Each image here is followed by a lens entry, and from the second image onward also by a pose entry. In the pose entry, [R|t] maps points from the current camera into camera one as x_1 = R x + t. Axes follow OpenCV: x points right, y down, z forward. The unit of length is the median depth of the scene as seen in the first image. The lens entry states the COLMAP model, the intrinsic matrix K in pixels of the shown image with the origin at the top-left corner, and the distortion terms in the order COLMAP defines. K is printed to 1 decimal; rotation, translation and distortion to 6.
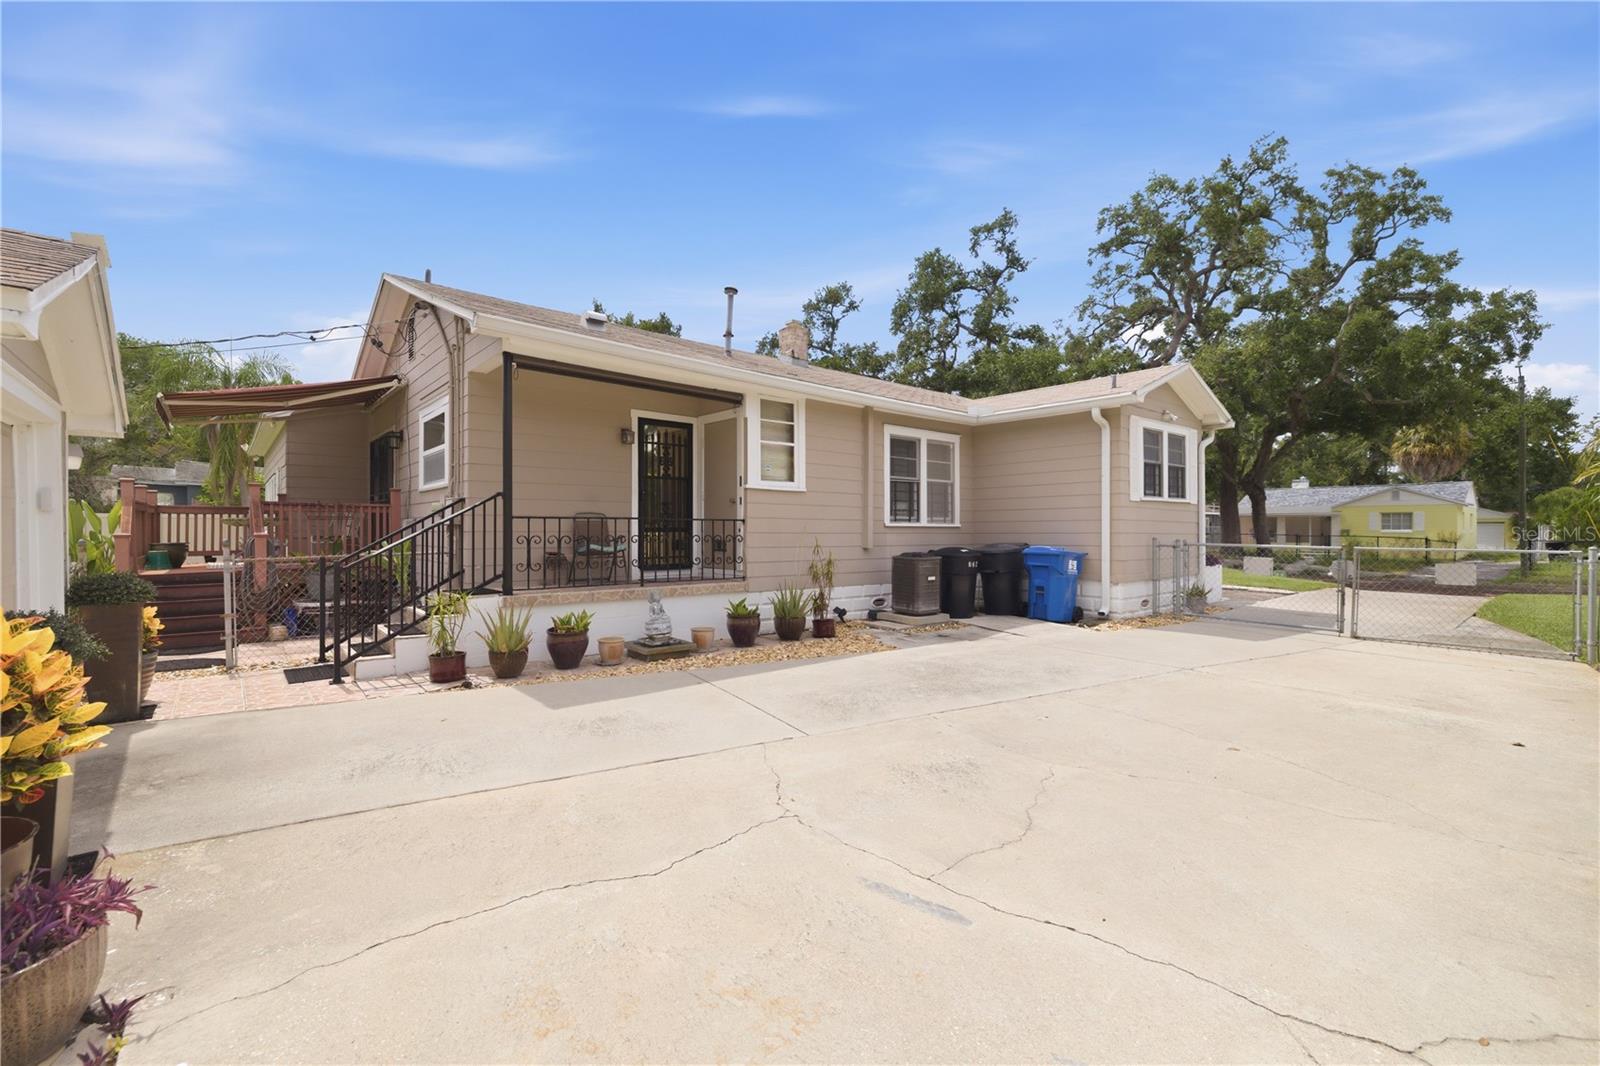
lens RADIAL K [[687.0, 0, 802.1], [0, 687.0, 526.4], [0, 0, 1]] dist [-0.002413, -0.000138]
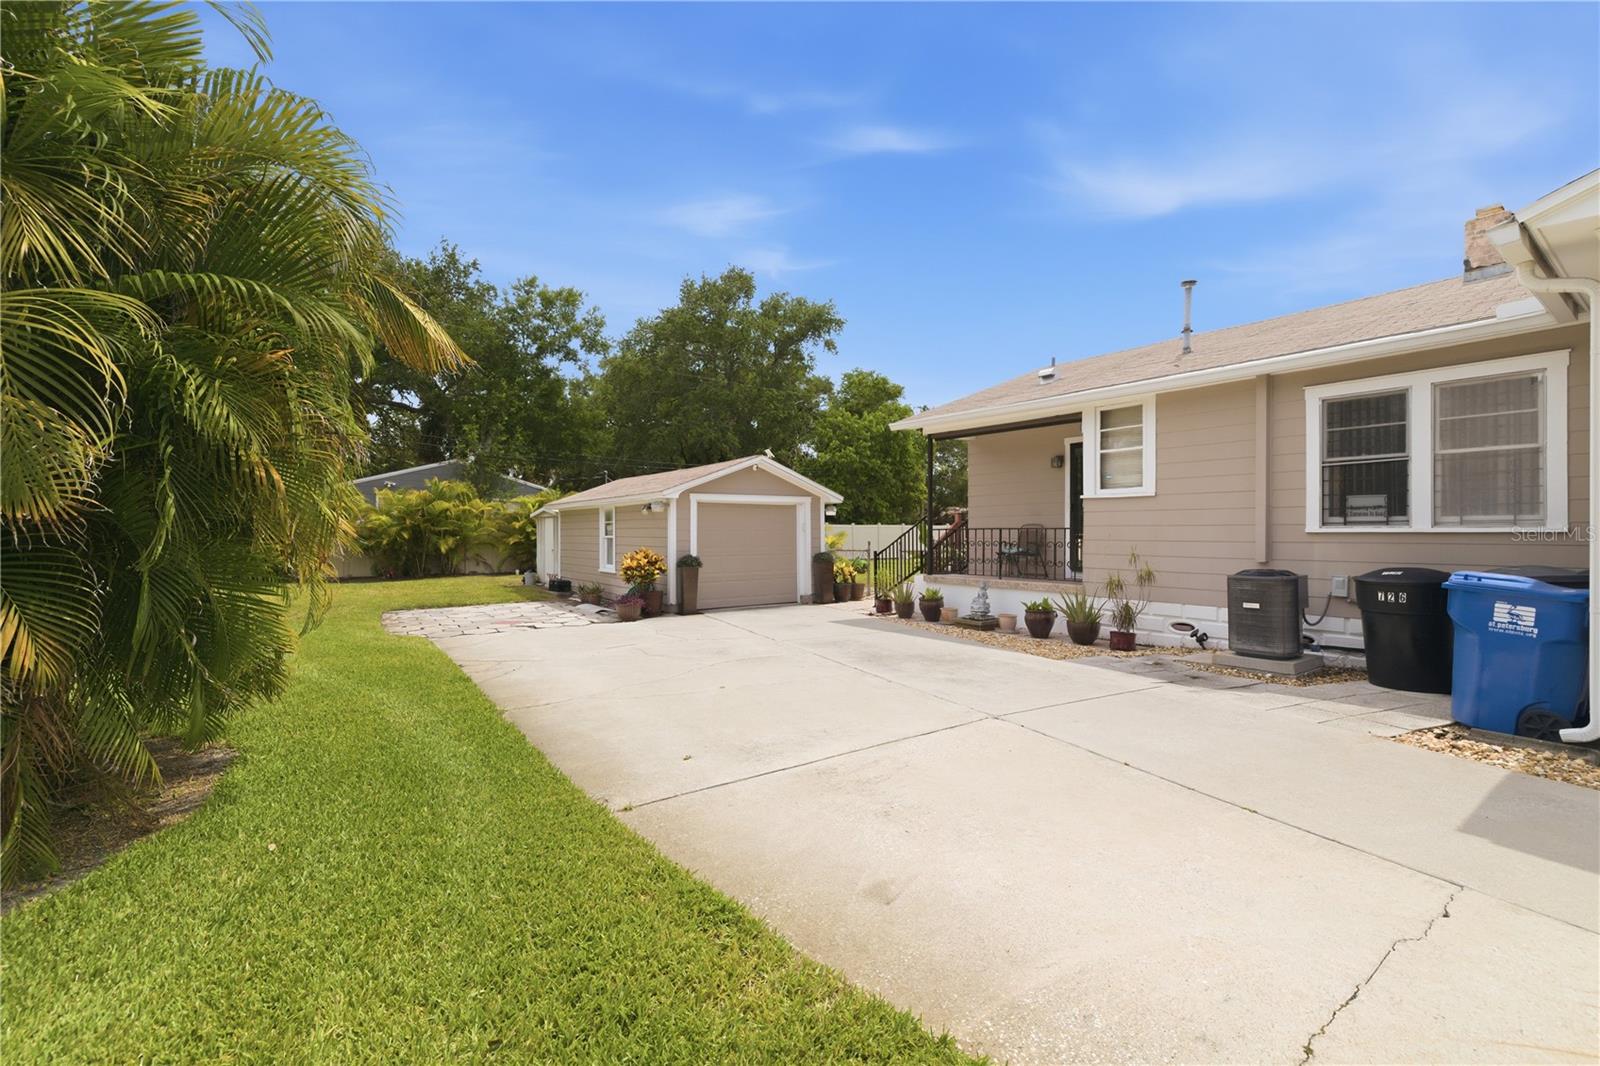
lens RADIAL K [[685.2, 0, 805.8], [0, 685.2, 536.6], [0, 0, 1]] dist [-0.000114, -0.000014]
pose [[-0.082779, -0.000716, -0.996568, 1.002876], [0.002528, 0.999996, -0.000929, 0.003661], [0.996565, -0.002596, -0.082777, 0.637989]]
